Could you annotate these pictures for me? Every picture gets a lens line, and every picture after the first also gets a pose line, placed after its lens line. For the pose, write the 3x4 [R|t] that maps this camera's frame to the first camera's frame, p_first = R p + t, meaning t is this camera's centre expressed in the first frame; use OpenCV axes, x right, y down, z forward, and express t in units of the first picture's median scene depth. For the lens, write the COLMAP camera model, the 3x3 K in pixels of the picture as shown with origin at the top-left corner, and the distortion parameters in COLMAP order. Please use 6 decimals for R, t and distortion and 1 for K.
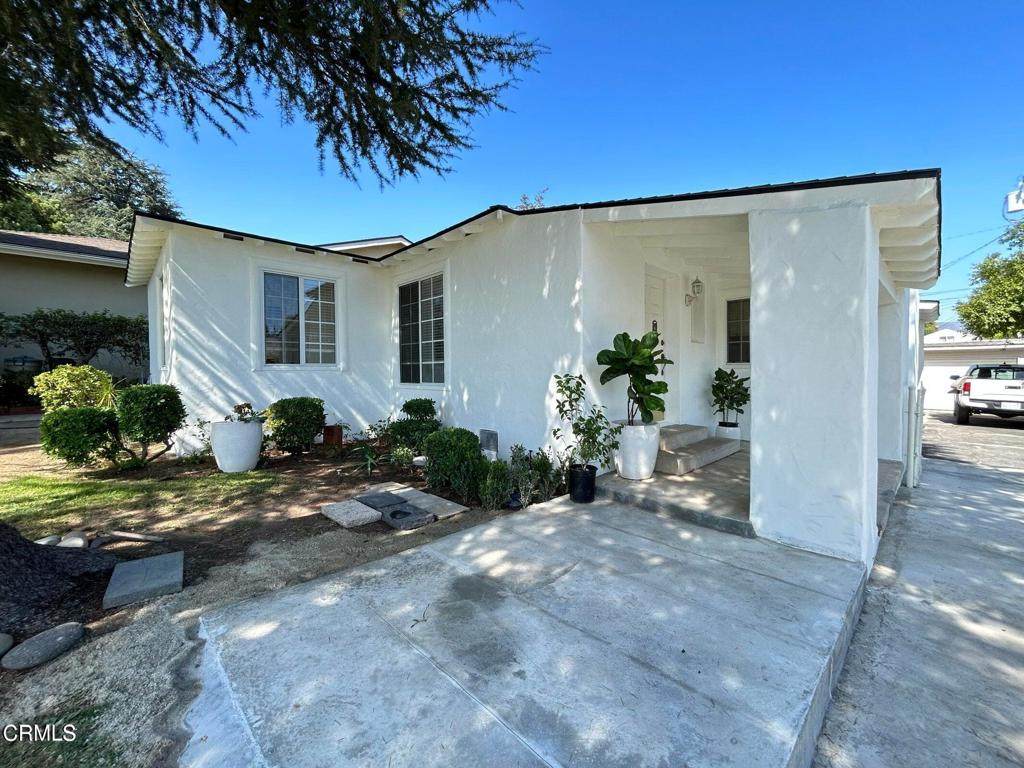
lens RADIAL K [[409.0, 0, 512.0], [0, 409.0, 384.0], [0, 0, 1]] dist [0.000071, 0.000058]
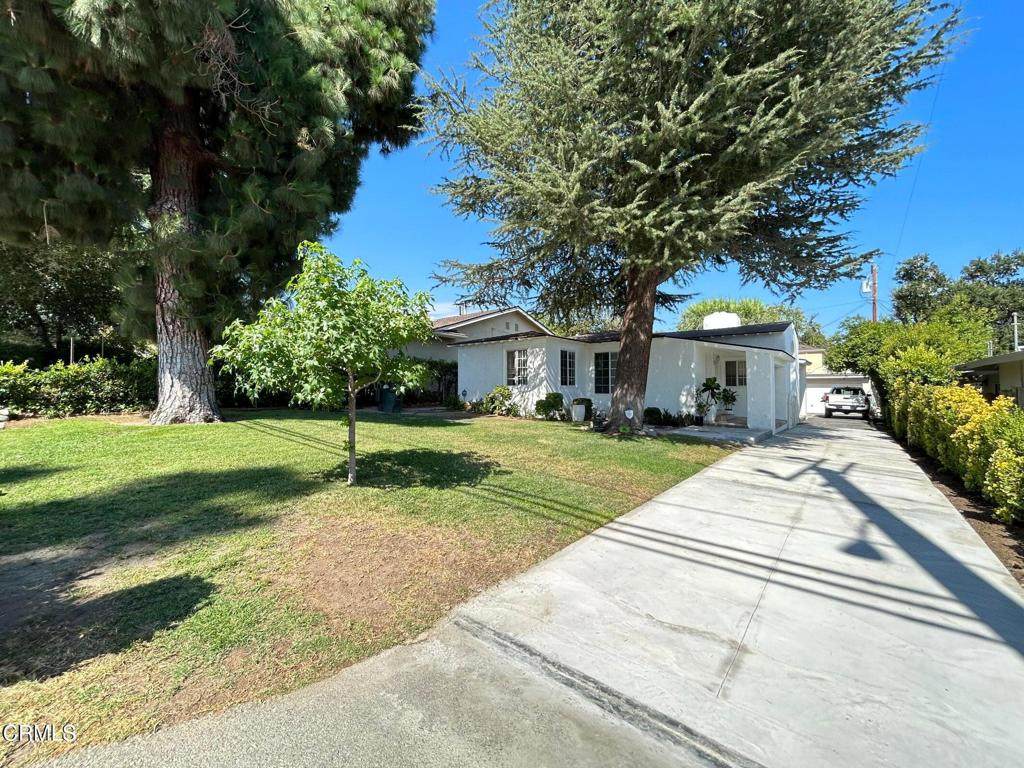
lens RADIAL K [[409.0, 0, 512.0], [0, 409.0, 384.0], [0, 0, 1]] dist [0.000071, 0.000058]
pose [[0.993777, 0.005963, 0.111227, -1.255085], [-0.000764, 0.998907, -0.046729, 0.063823], [-0.111384, 0.046353, 0.992696, -1.598541]]
